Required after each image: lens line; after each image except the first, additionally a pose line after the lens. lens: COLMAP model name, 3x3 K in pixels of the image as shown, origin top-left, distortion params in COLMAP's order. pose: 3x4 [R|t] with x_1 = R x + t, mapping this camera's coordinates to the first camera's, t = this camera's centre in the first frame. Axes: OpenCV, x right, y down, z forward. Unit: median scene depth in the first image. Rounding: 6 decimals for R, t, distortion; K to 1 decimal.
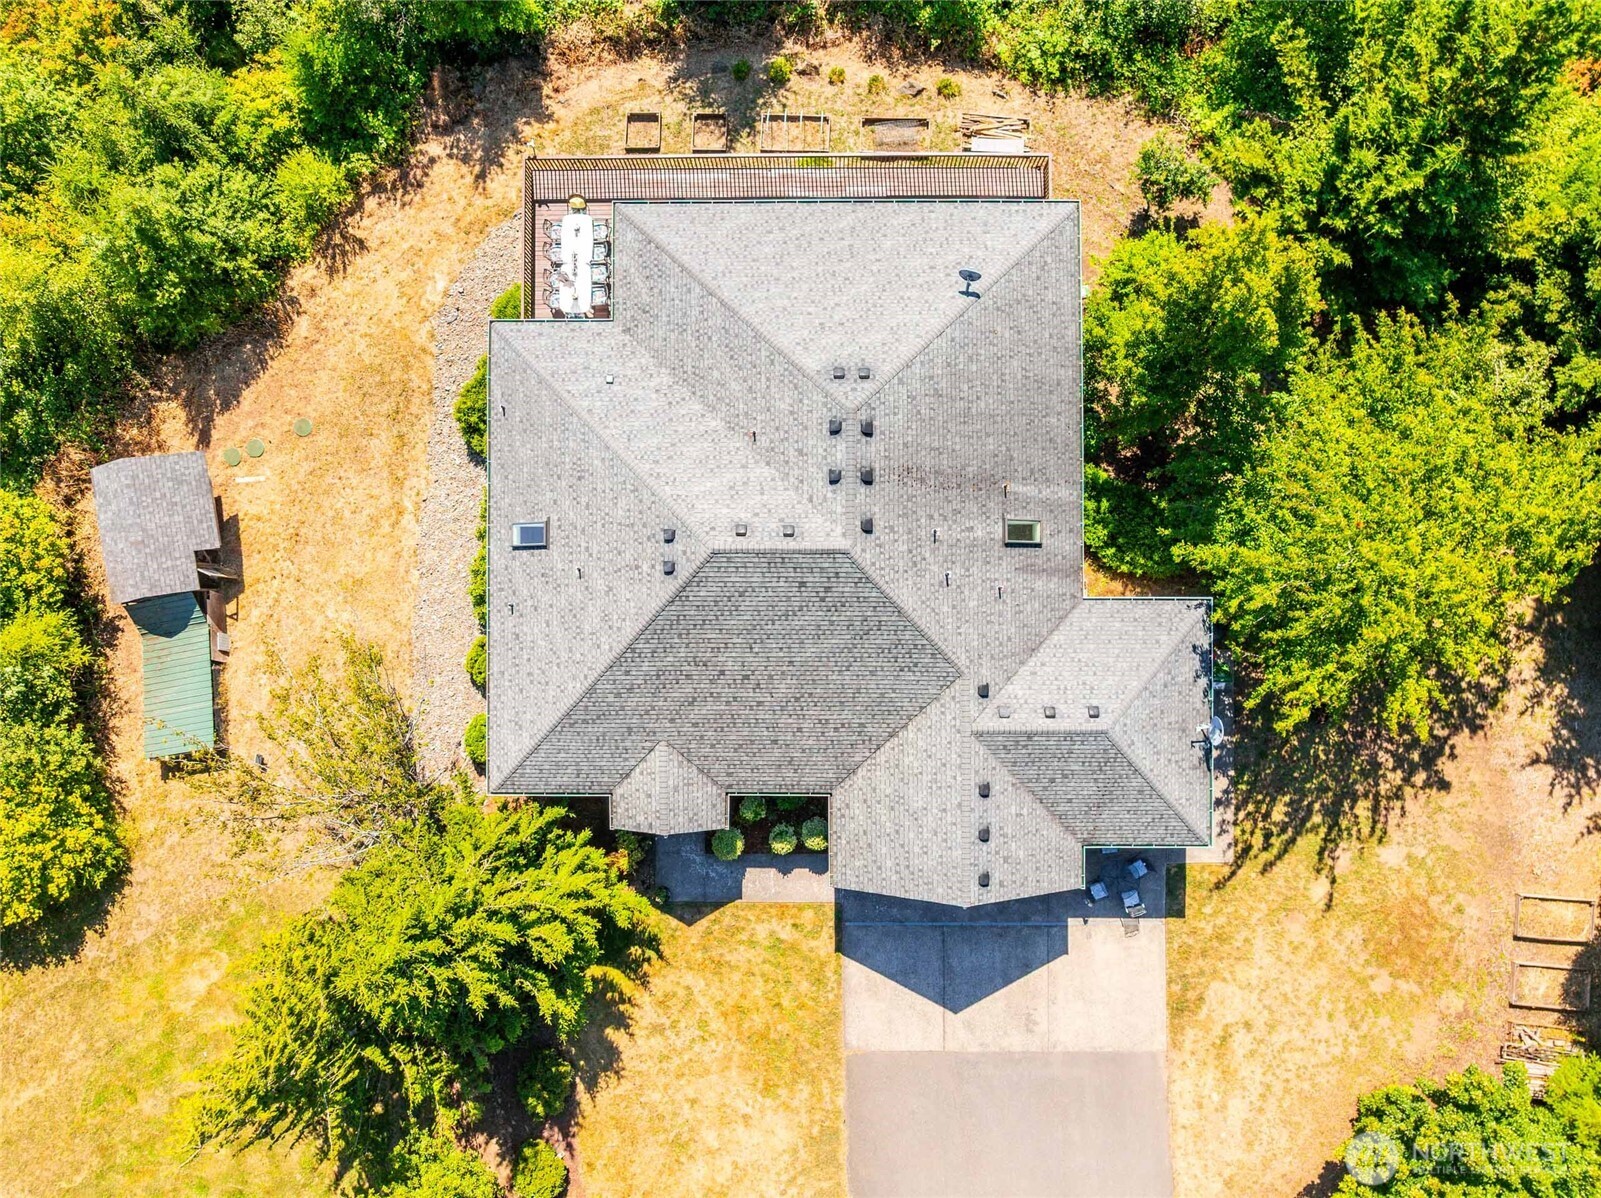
lens RADIAL K [[1129.8, 0, 800.5], [0, 1129.8, 599.0], [0, 0, 1]] dist [-0.050777, 0.001380]
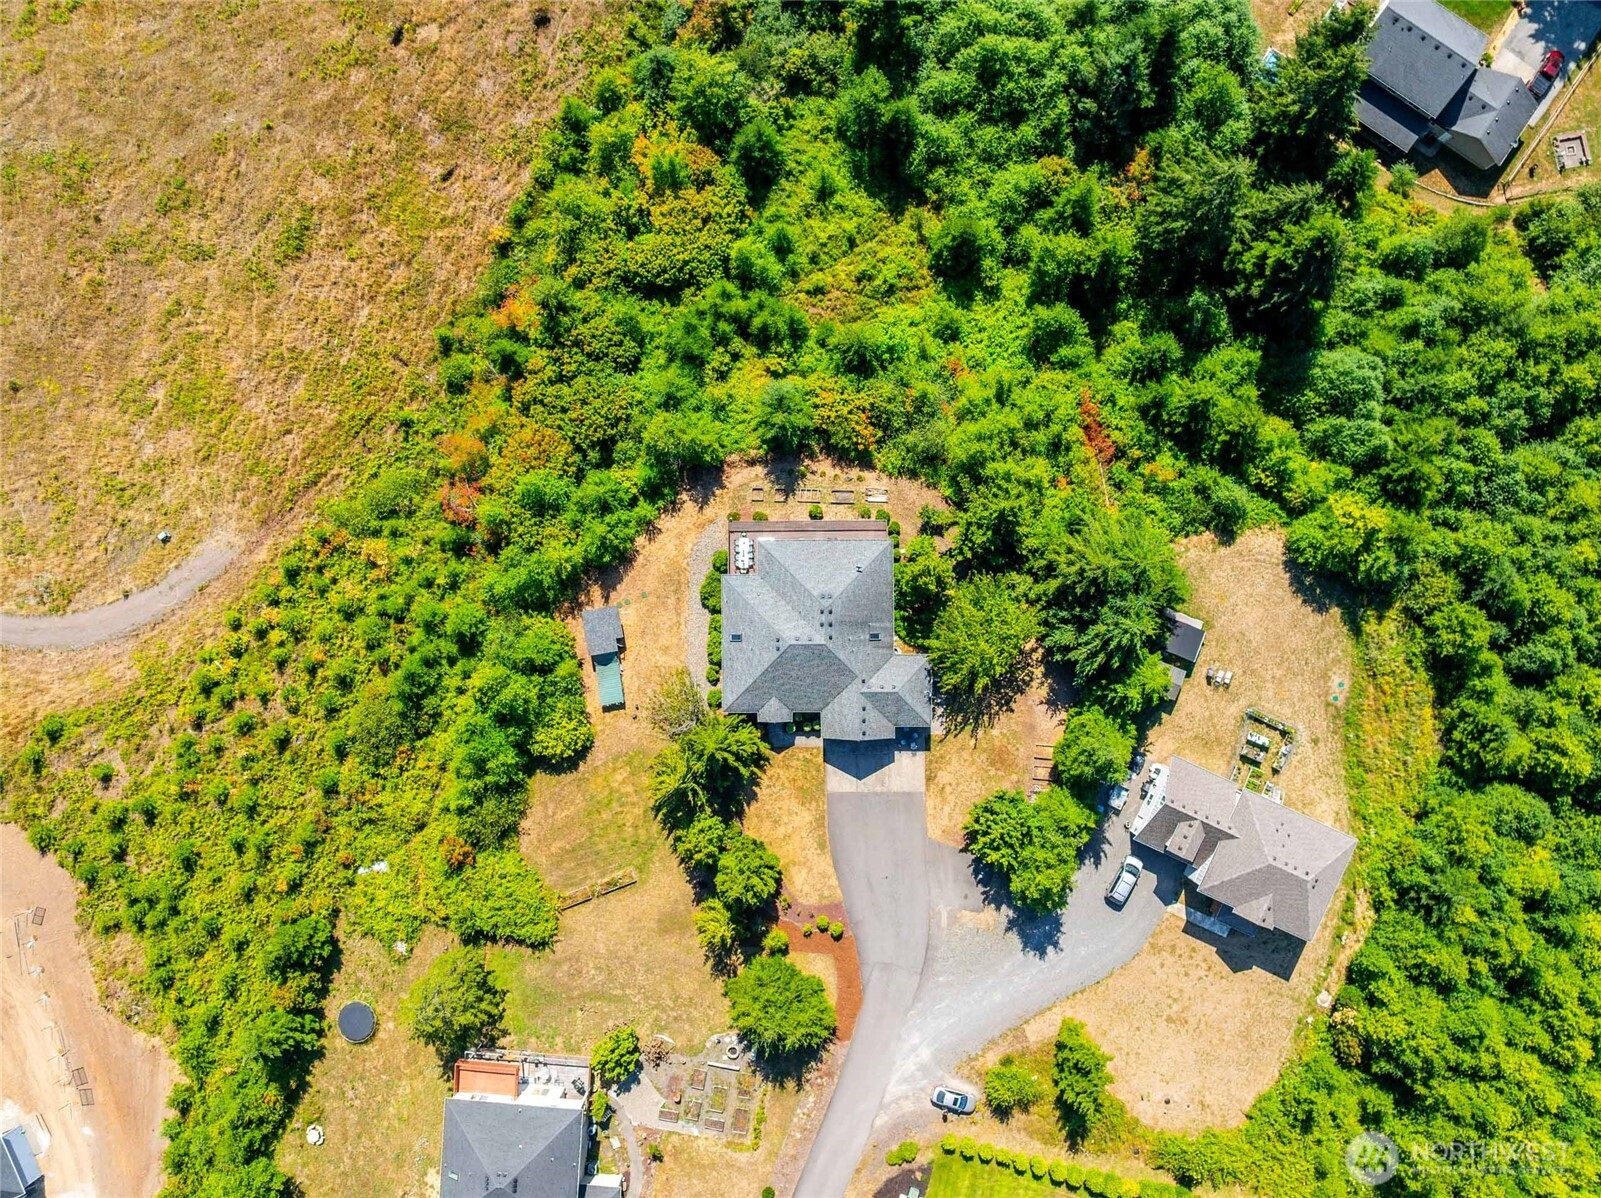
lens RADIAL K [[1129.8, 0, 800.5], [0, 1129.8, 599.0], [0, 0, 1]] dist [-0.050777, 0.001380]
pose [[0.999983, -0.005297, 0.002368, -0.040741], [0.005303, 0.999982, -0.002887, -0.150768], [-0.002353, 0.002899, 0.999993, -2.284700]]
